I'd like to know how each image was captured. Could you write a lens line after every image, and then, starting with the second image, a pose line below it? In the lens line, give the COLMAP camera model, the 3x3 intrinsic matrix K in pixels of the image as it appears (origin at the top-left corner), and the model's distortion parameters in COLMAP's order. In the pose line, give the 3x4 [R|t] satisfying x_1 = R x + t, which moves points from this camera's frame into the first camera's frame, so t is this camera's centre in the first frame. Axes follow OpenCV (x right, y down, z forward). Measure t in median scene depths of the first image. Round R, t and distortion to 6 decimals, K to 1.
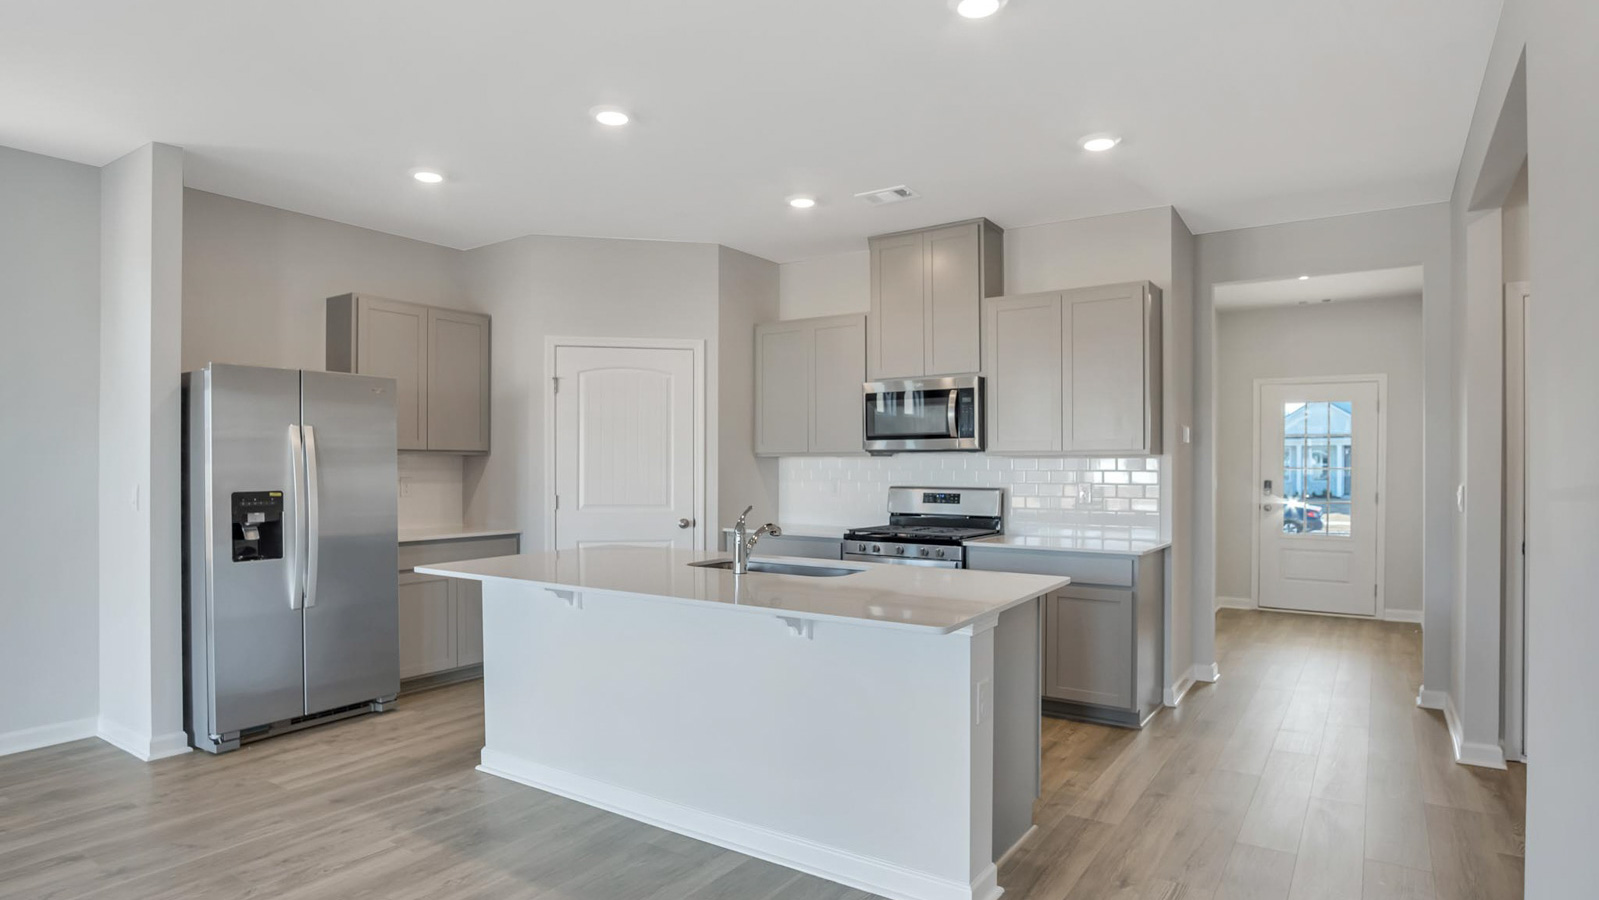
lens RADIAL K [[847.5, 0, 792.6], [0, 847.5, 458.9], [0, 0, 1]] dist [-0.019463, -0.000648]
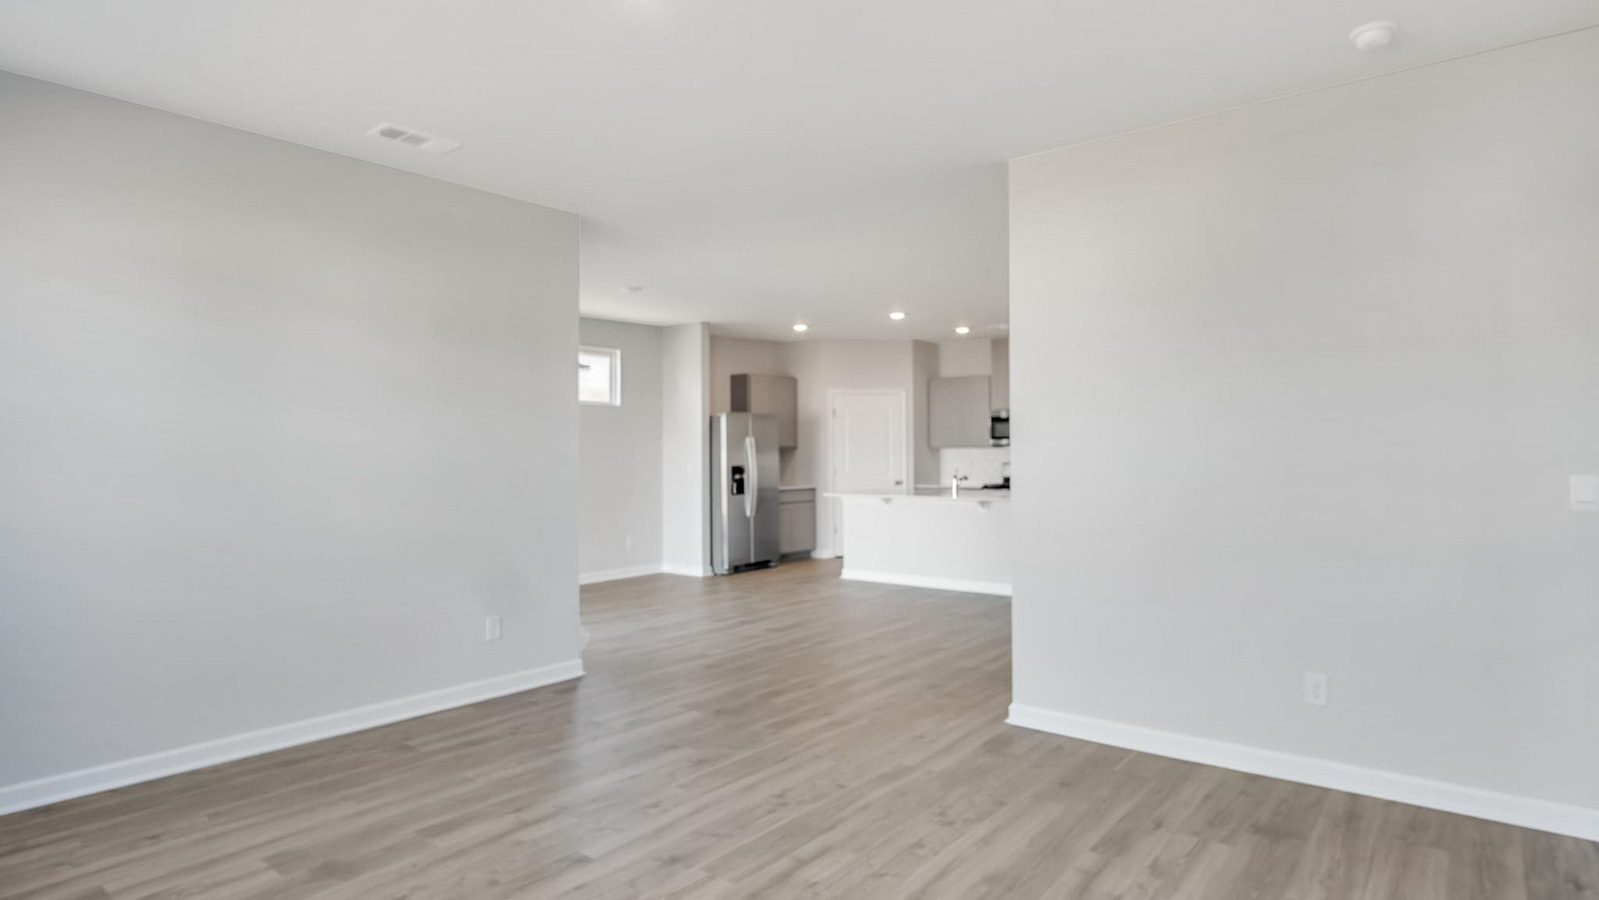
lens RADIAL K [[847.5, 0, 806.6], [0, 847.5, 450.7], [0, 0, 1]] dist [-0.019463, -0.000648]
pose [[0.997512, -0.008825, -0.069945, -0.202616], [0.009013, 0.999957, 0.002374, -0.004707], [0.069921, -0.002999, 0.997548, -0.998628]]
